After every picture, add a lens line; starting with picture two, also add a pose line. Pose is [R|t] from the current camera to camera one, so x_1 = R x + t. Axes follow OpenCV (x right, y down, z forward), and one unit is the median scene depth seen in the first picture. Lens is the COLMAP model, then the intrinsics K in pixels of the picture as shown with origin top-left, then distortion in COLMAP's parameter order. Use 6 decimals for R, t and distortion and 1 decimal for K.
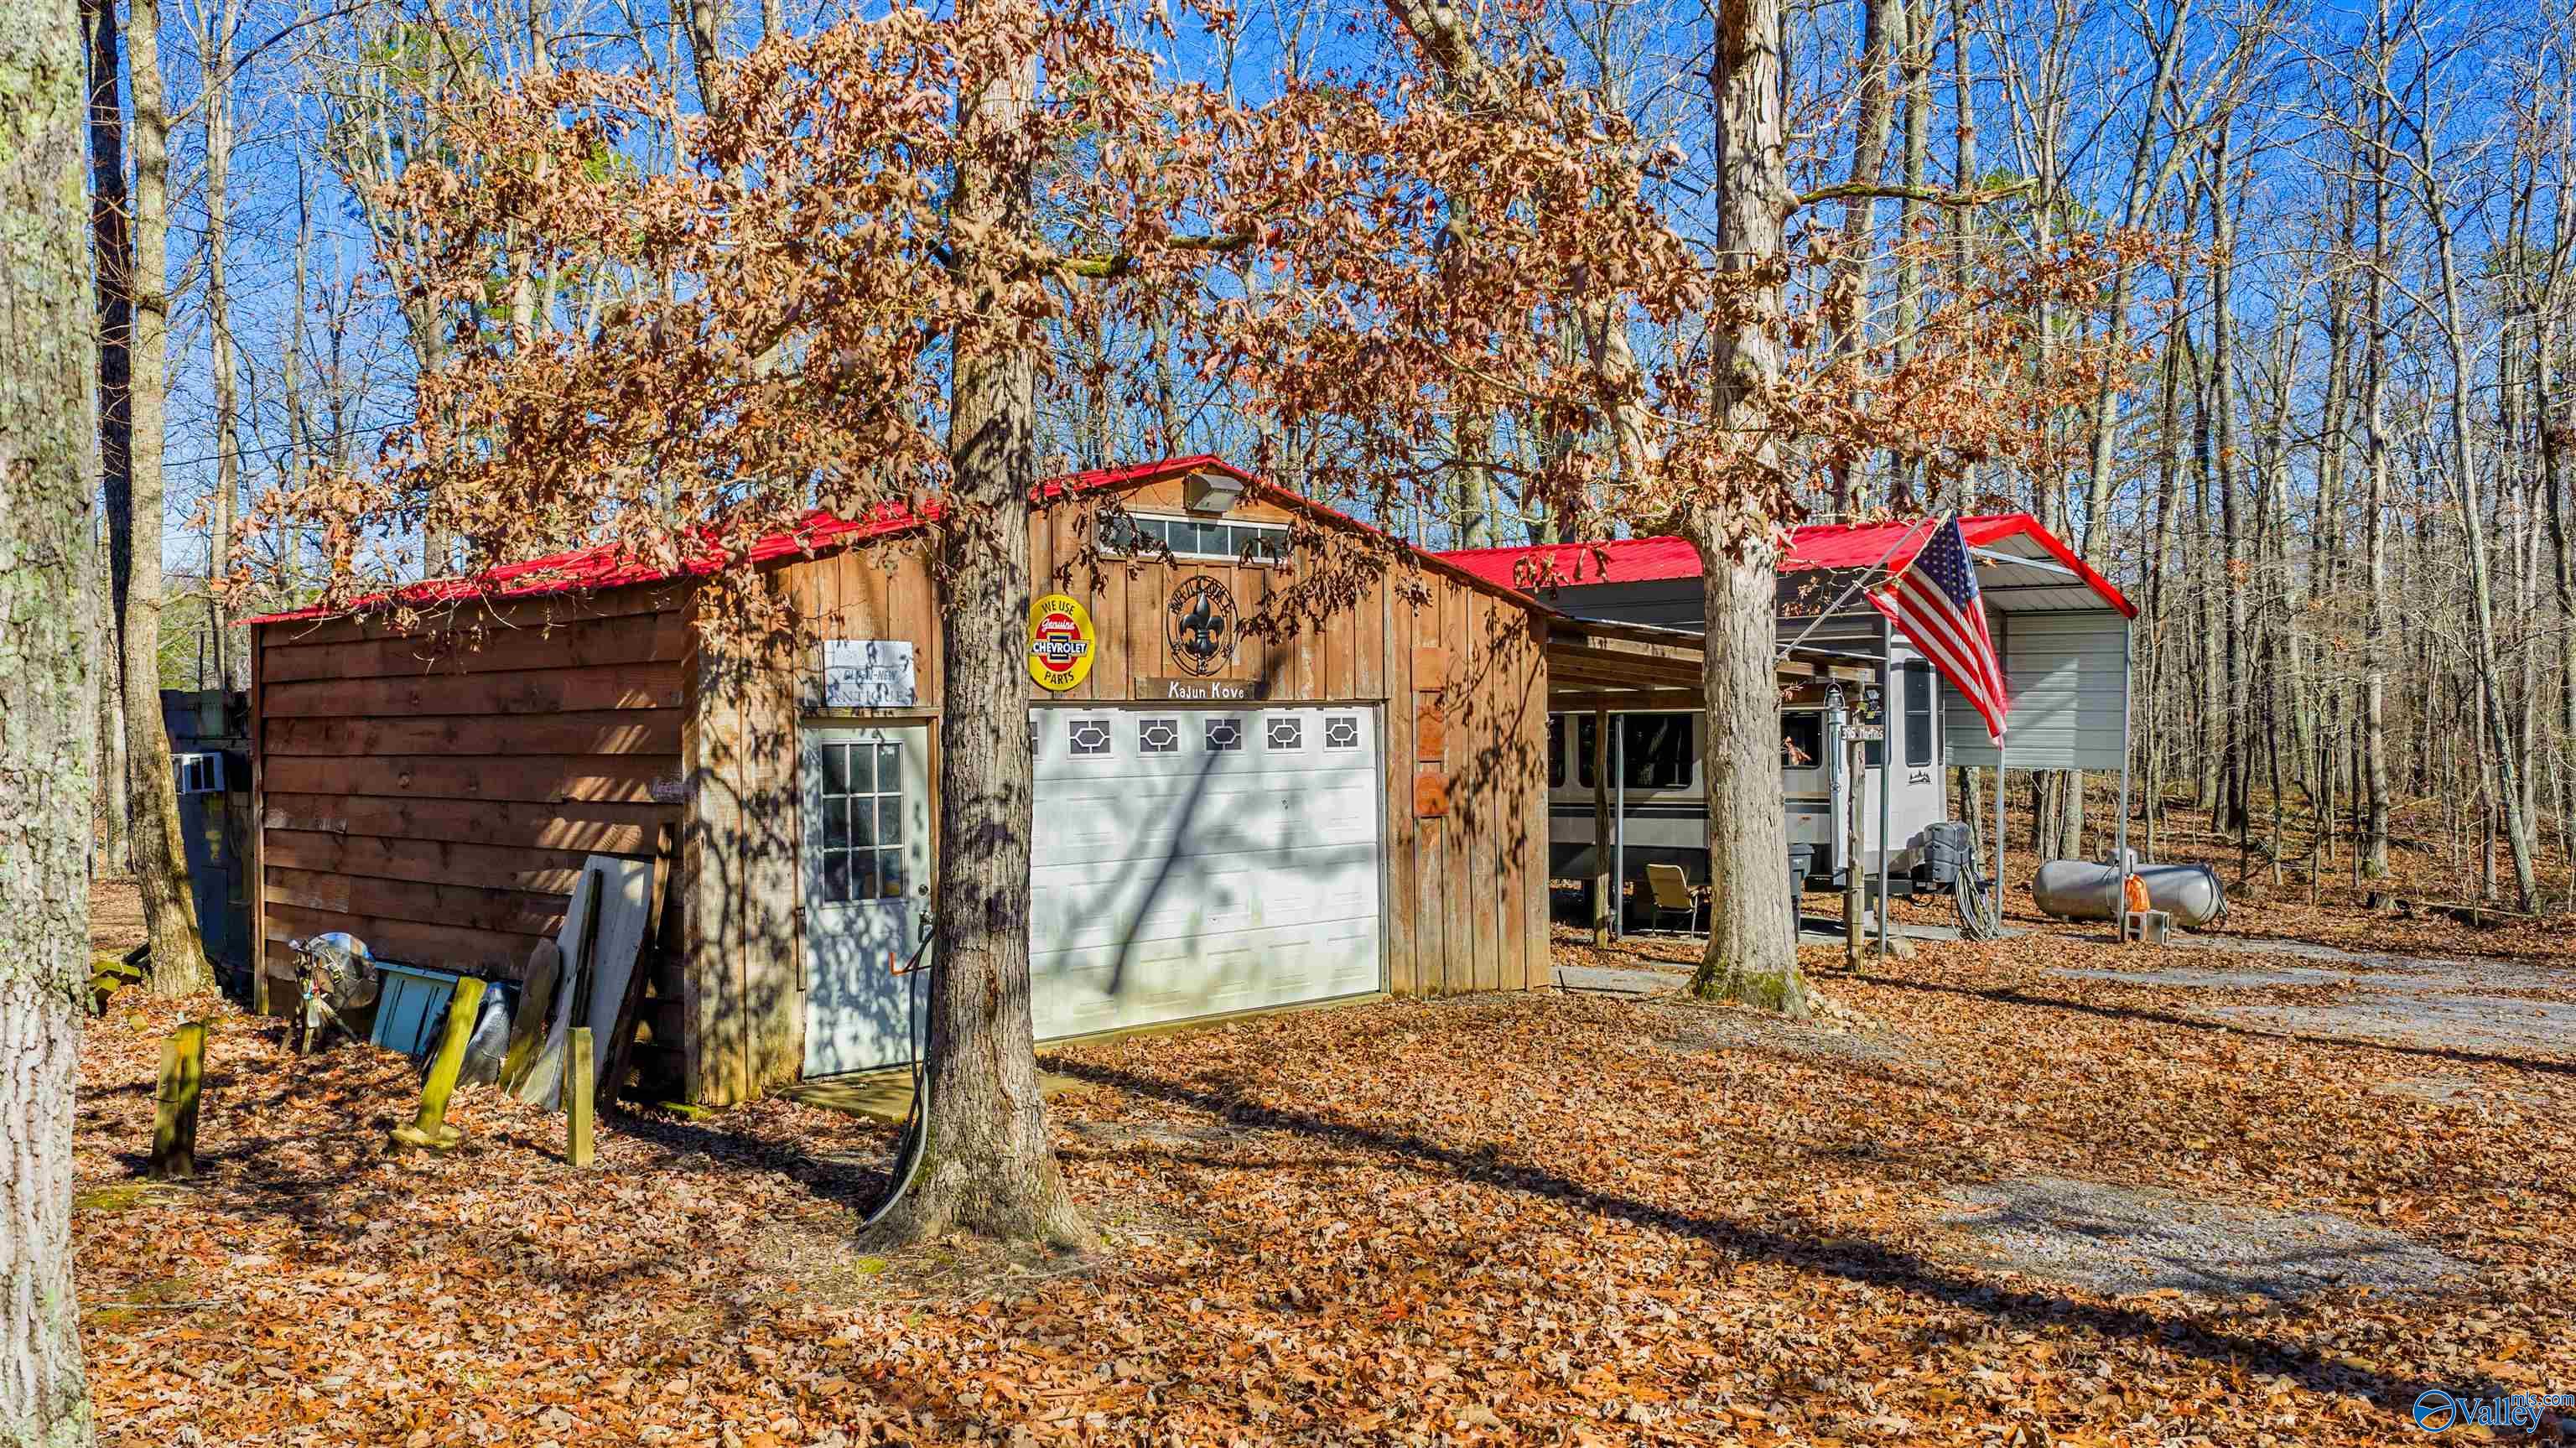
lens RADIAL K [[2147.8, 0, 1288.0], [0, 2147.8, 724.0], [0, 0, 1]] dist [0.043042, -0.117904]
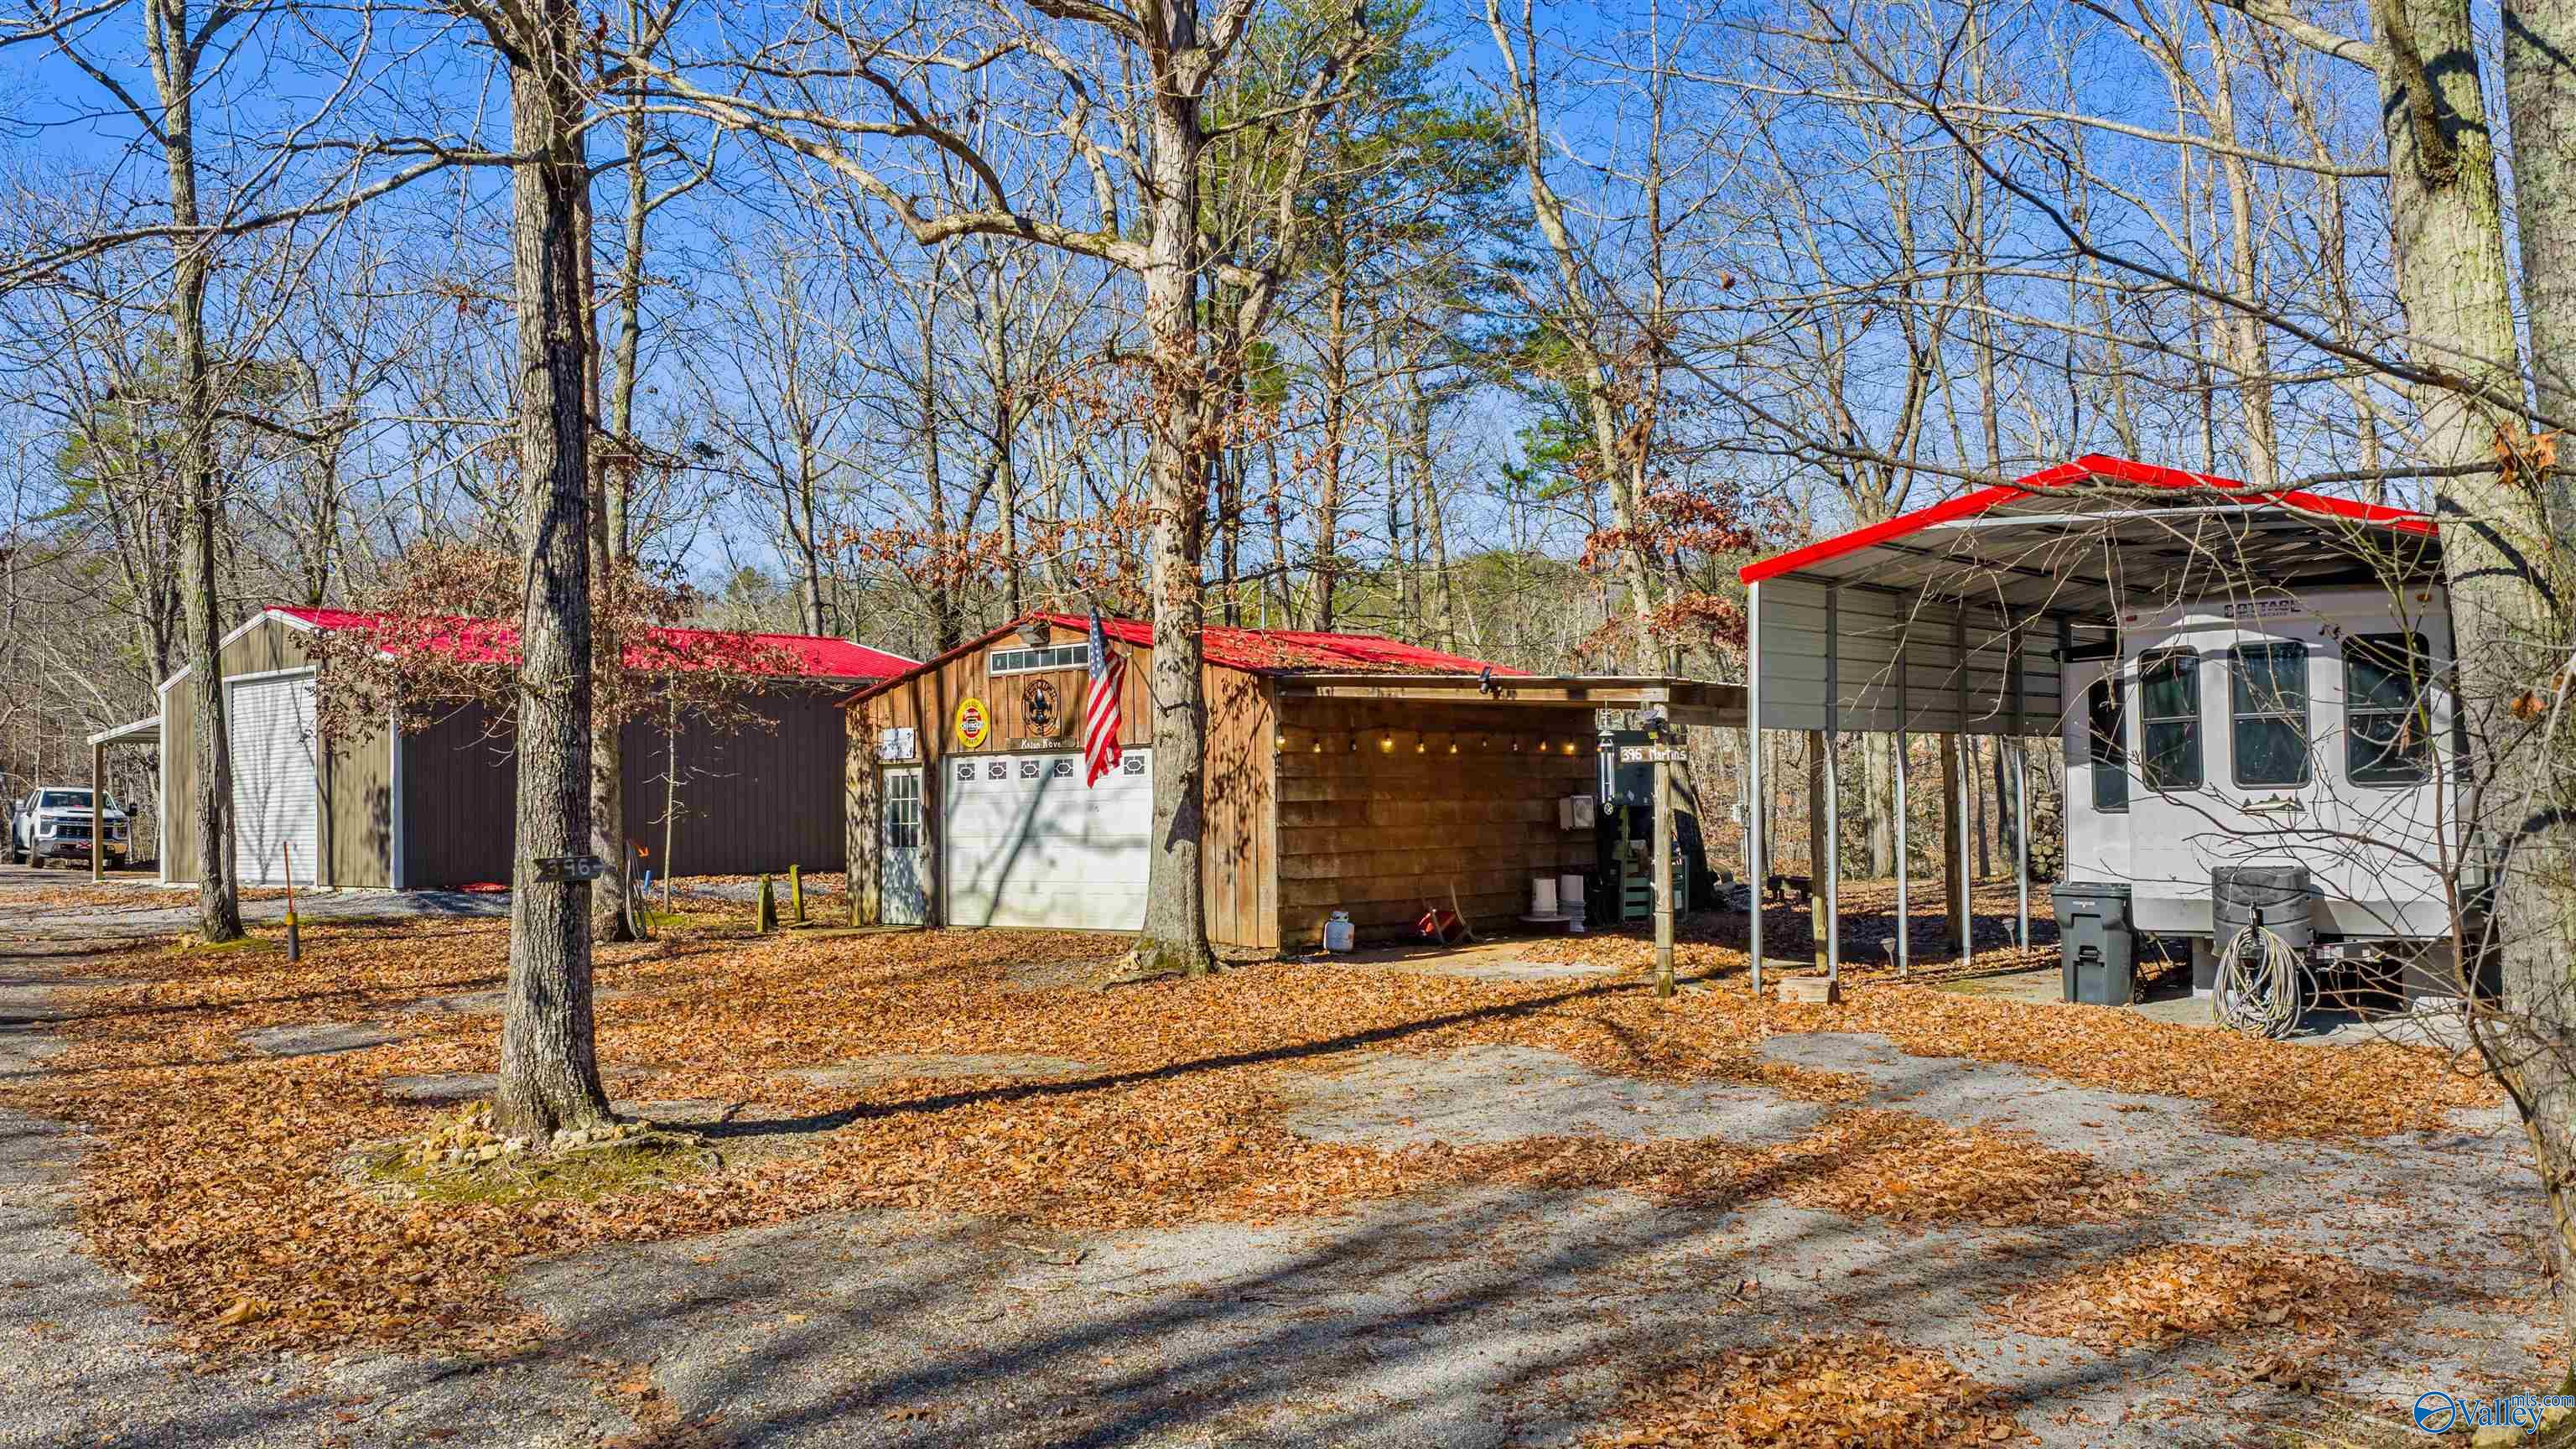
lens RADIAL K [[2147.9, 0, 1288.0], [0, 2147.9, 724.5], [0, 0, 1]] dist [0.043042, -0.117904]
pose [[0.065525, -0.028458, -0.997445, 1.725591], [0.017950, 0.999465, -0.027336, 0.020509], [0.997689, -0.016113, 0.066001, 1.078164]]
